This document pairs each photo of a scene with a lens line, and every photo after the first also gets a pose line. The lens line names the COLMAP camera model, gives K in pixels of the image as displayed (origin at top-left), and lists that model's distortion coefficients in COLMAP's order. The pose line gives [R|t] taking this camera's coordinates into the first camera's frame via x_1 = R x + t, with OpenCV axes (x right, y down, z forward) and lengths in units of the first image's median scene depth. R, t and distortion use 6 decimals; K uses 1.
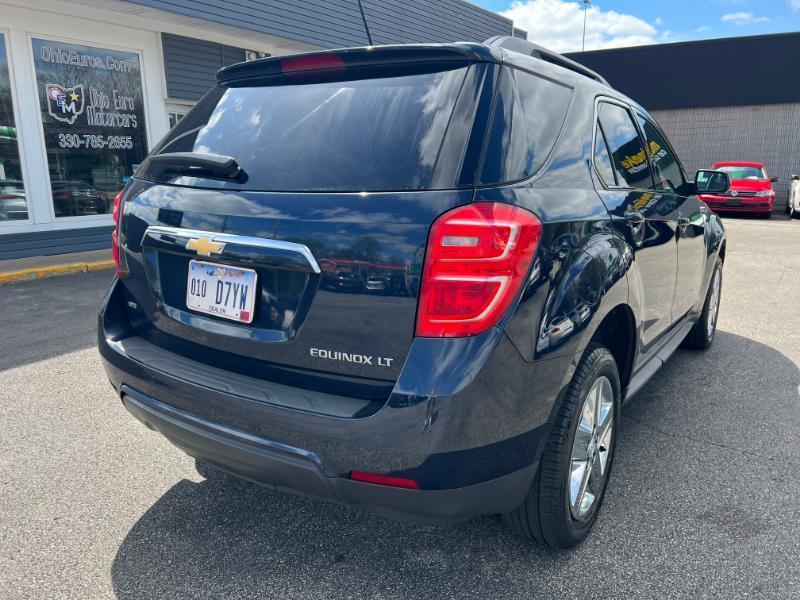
lens RADIAL K [[601.3, 0, 398.4], [0, 601.3, 296.2], [0, 0, 1]] dist [0.045807, -0.048919]
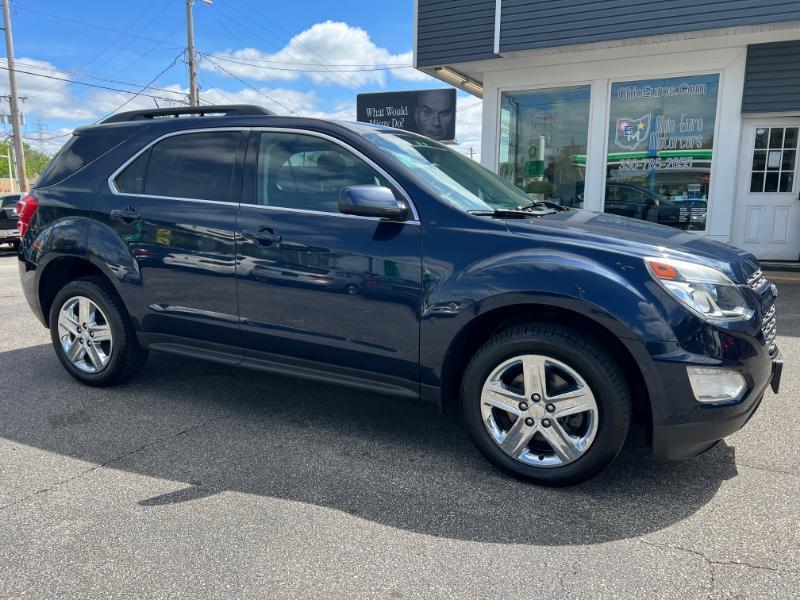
lens RADIAL K [[601.3, 0, 399.3], [0, 601.3, 305.0], [0, 0, 1]] dist [0.045807, -0.048919]
pose [[0.139165, 0.186804, -0.972490, 0.590725], [-0.208569, 0.965547, 0.155623, -0.085019], [0.968056, 0.181174, 0.173331, 0.423840]]
